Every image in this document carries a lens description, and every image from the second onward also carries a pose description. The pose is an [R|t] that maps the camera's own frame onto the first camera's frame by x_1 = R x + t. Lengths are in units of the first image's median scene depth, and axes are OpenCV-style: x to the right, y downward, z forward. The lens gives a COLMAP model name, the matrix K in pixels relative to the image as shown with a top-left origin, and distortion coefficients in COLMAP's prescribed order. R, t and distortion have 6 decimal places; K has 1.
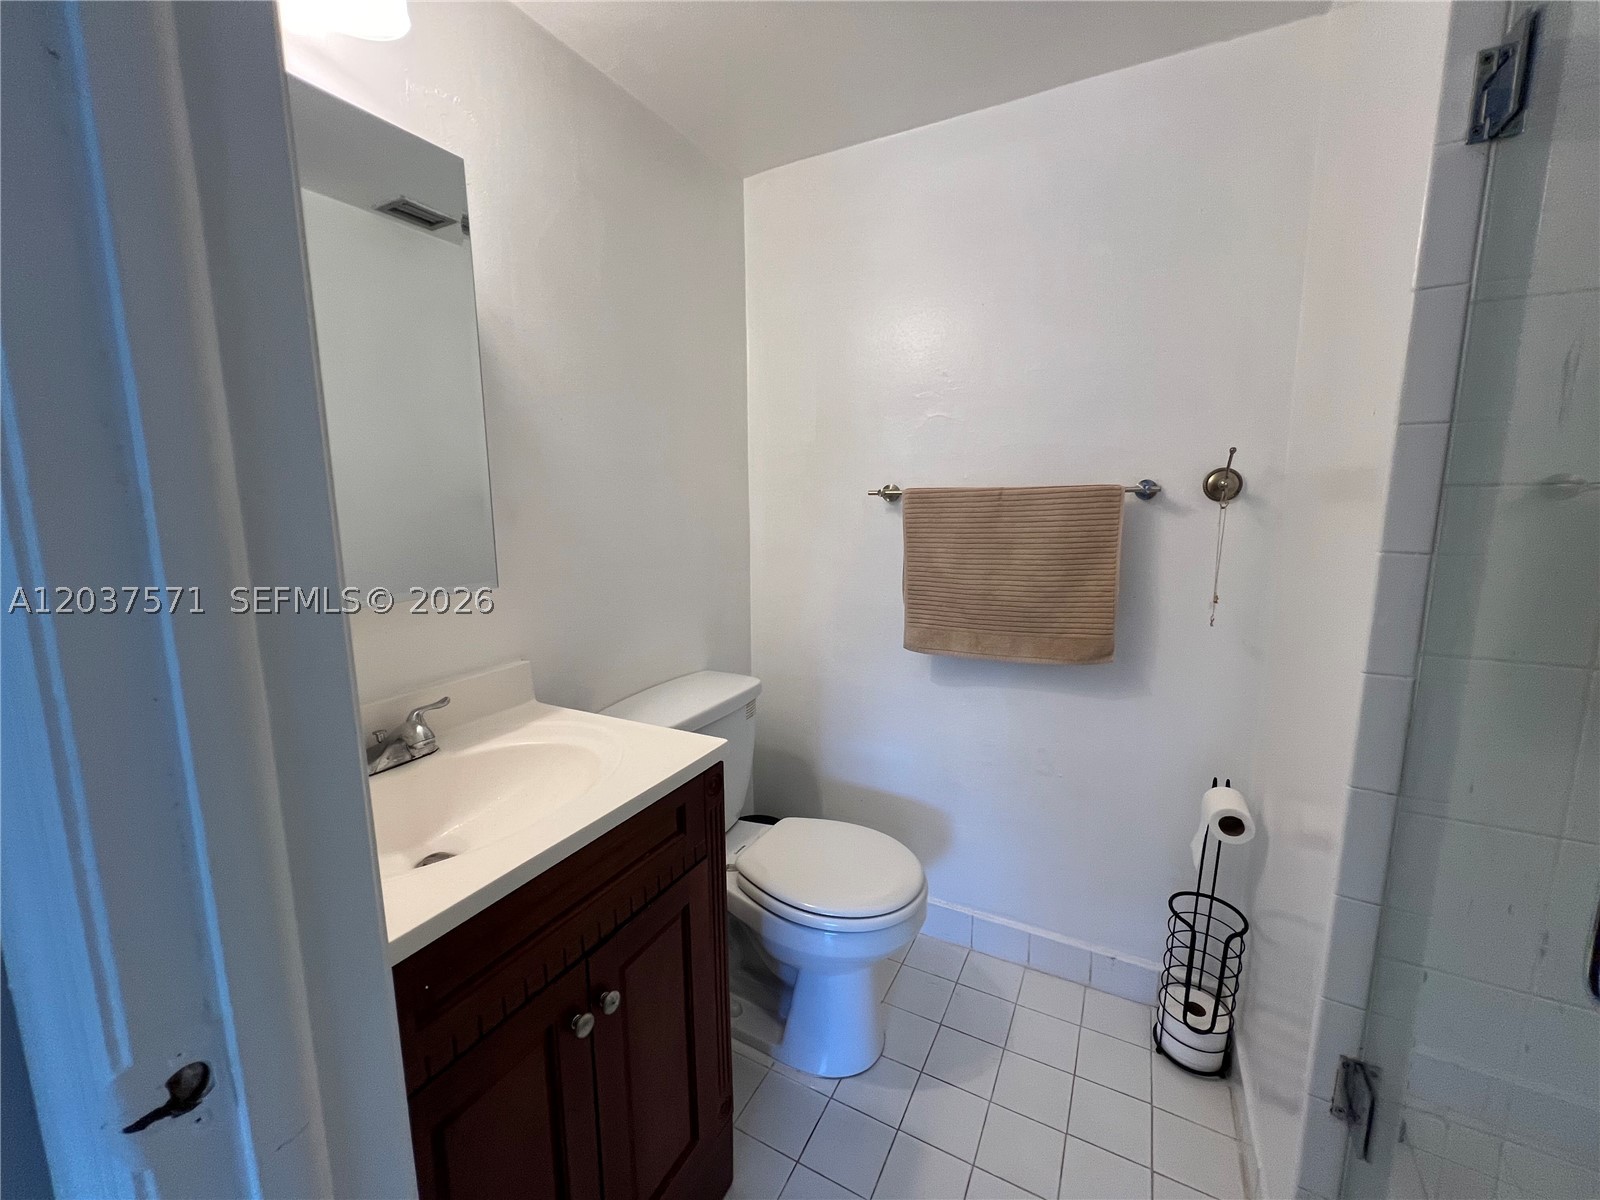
lens RADIAL K [[645.3, 0, 799.5], [0, 645.3, 595.4], [0, 0, 1]] dist [-0.000863, 0.000241]
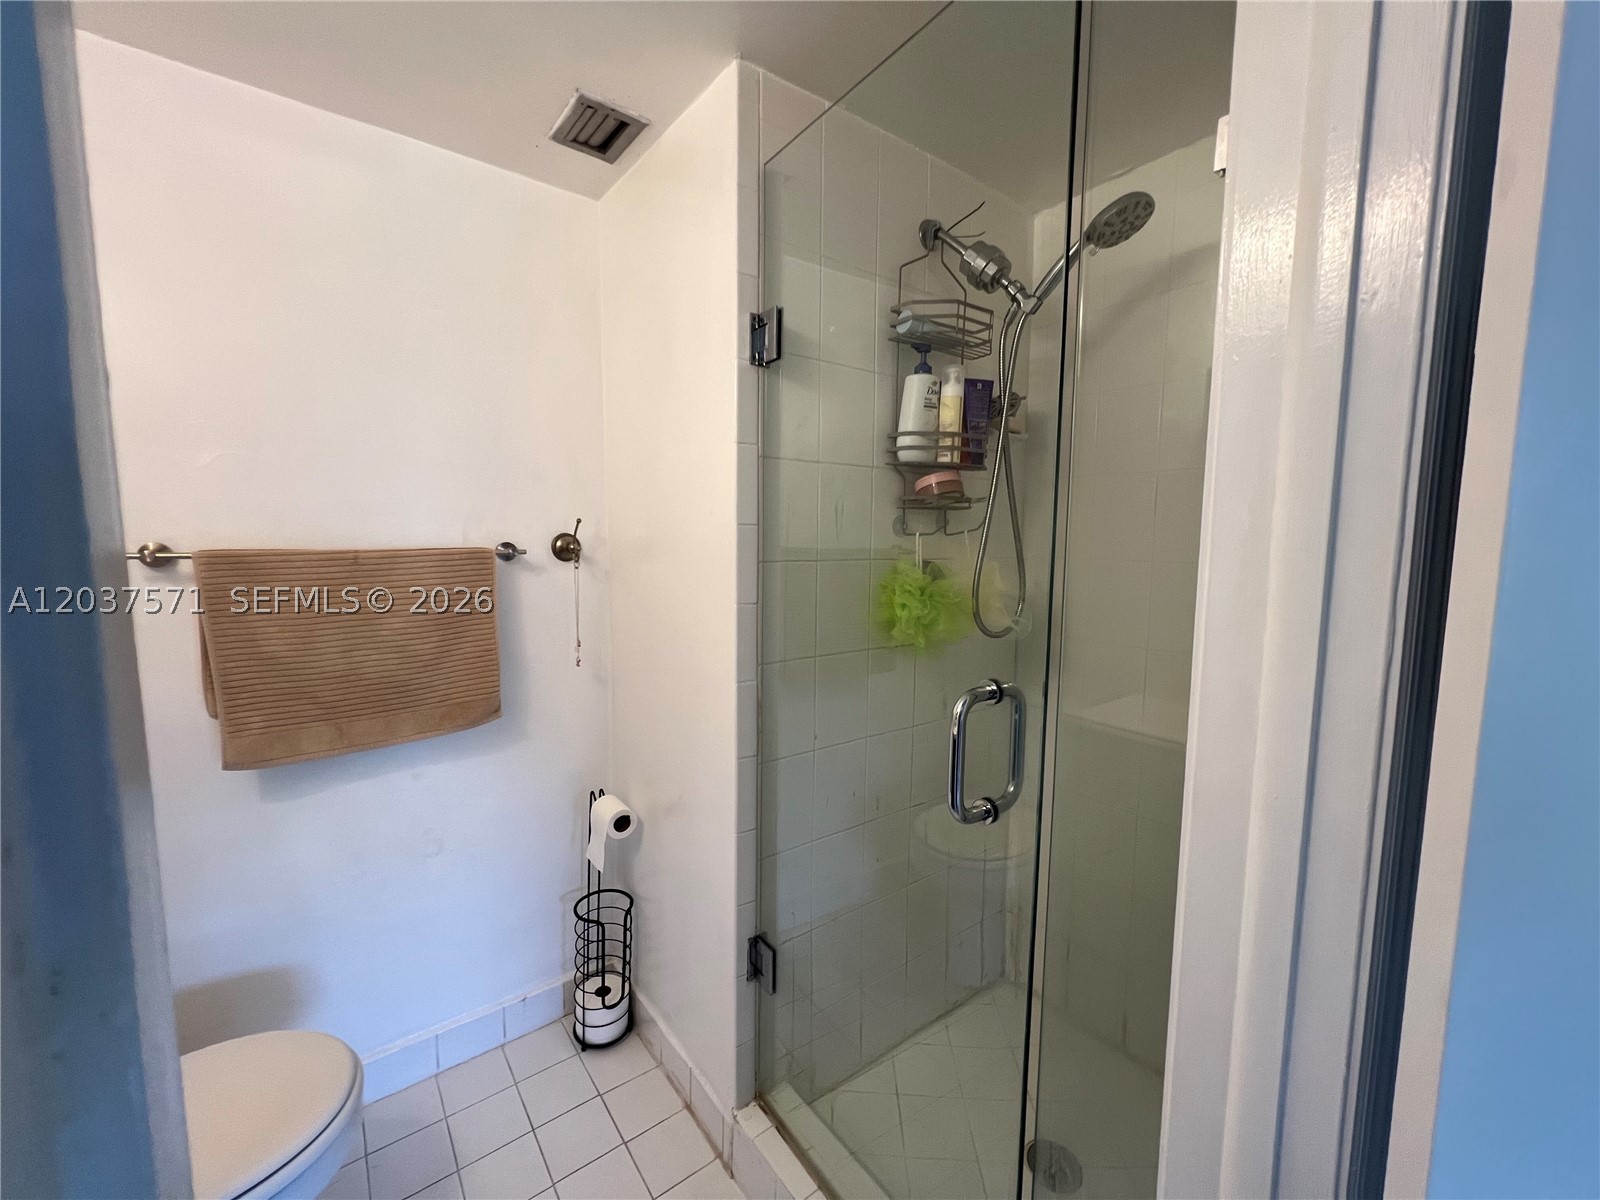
lens RADIAL K [[645.3, 0, 799.5], [0, 645.3, 595.4], [0, 0, 1]] dist [-0.000863, 0.000241]
pose [[0.417195, -0.078340, 0.905434, -0.243683], [0.121467, 0.992146, 0.029874, -0.064797], [-0.900663, 0.097517, 0.423434, 0.111809]]
